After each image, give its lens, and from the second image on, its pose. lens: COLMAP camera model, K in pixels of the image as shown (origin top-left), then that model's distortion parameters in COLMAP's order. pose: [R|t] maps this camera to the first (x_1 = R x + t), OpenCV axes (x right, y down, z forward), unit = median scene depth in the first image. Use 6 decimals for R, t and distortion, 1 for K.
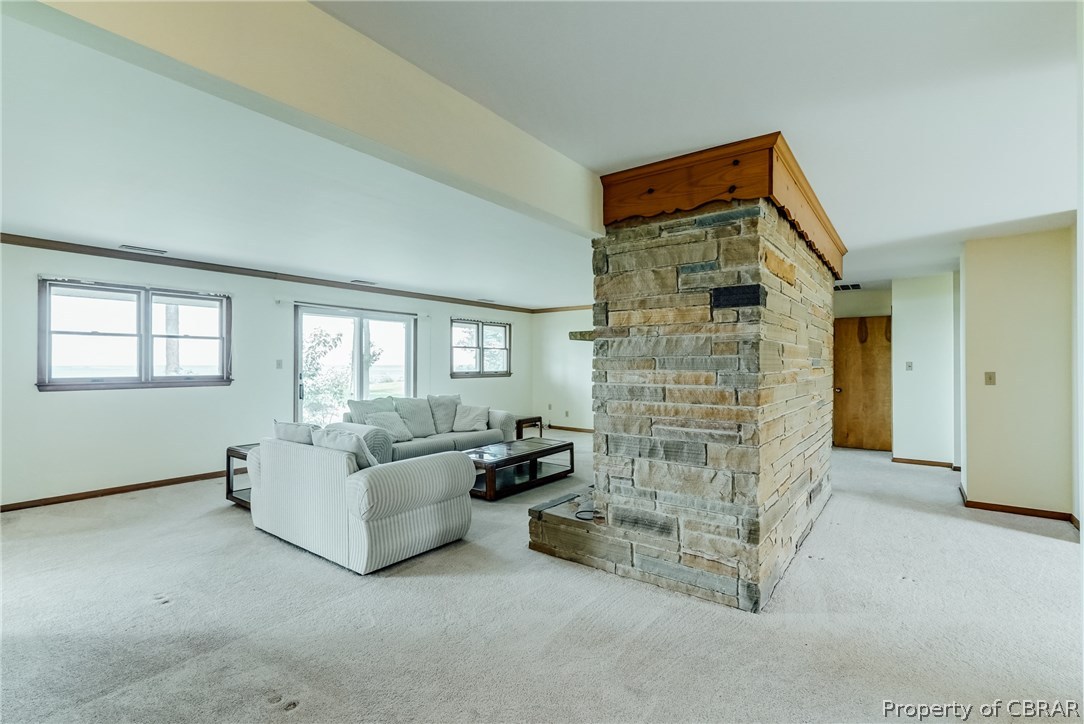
lens RADIAL K [[485.4, 0, 537.2], [0, 485.4, 355.3], [0, 0, 1]] dist [0.021364, 0.000302]
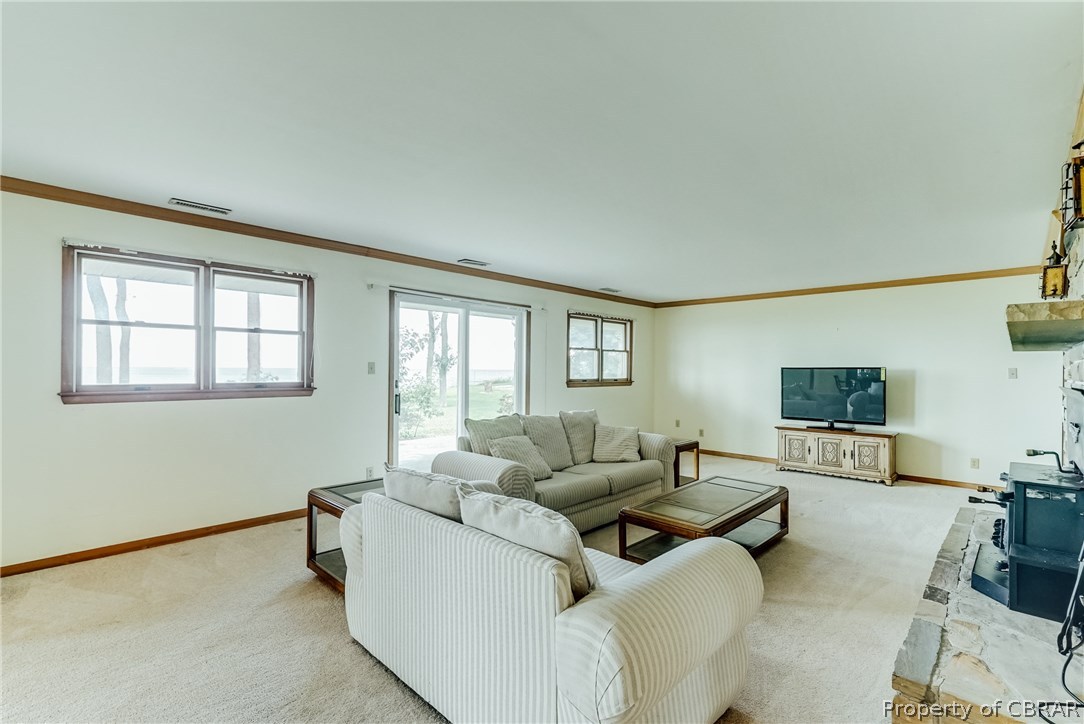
lens RADIAL K [[490.8, 0, 542.0], [0, 490.8, 362.0], [0, 0, 1]] dist [0.021119, -0.000272]
pose [[0.993098, 0.006398, -0.117117, -0.175240], [-0.006055, 0.999976, 0.003288, 0.004714], [0.117135, -0.002556, 0.993113, 0.270402]]
